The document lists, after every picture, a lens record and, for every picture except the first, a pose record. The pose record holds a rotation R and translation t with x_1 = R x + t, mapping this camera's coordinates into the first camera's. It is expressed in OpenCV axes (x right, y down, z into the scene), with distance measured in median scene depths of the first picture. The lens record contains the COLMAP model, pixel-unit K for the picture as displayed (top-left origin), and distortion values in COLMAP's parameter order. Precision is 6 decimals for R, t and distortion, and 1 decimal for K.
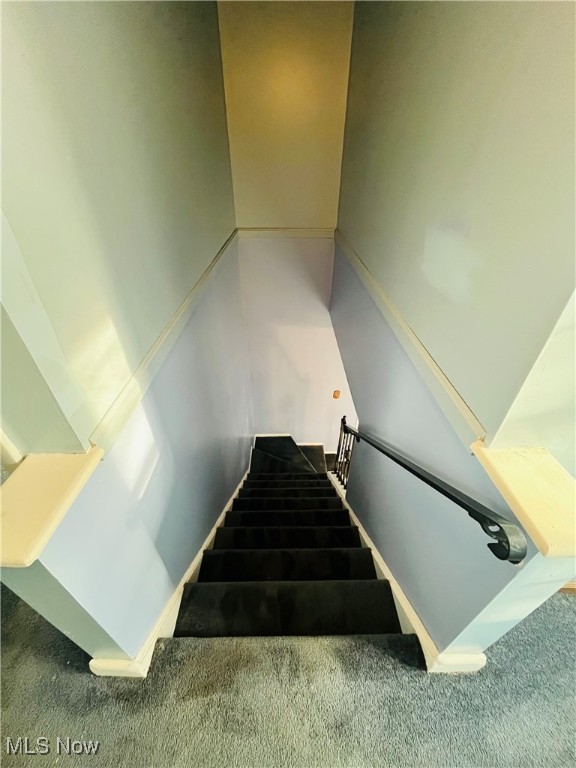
lens RADIAL K [[309.2, 0, 286.5], [0, 309.2, 379.4], [0, 0, 1]] dist [-0.001996, -0.000115]
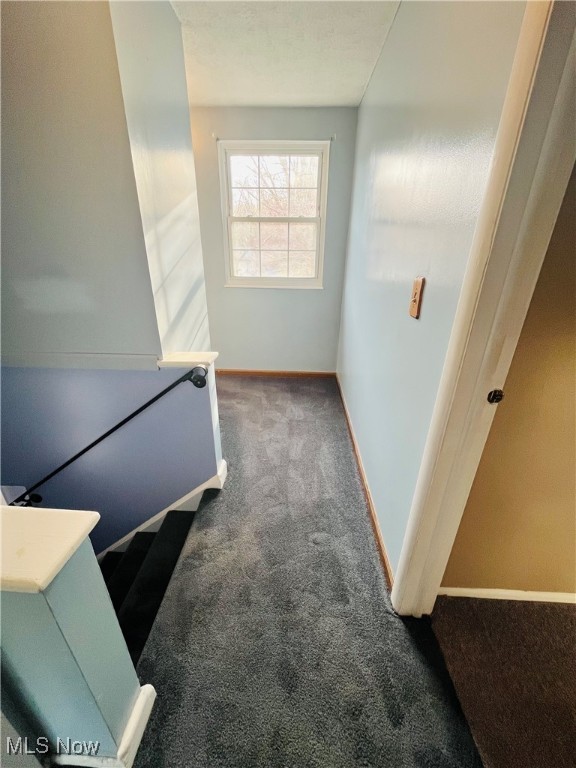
lens RADIAL K [[309.2, 0, 287.3], [0, 309.2, 386.1], [0, 0, 1]] dist [-0.001996, -0.000115]
pose [[0.048571, -0.403886, 0.913519, -0.960332], [0.568522, 0.763165, 0.307184, 0.144650], [-0.821233, 0.504436, 0.266686, -0.113594]]
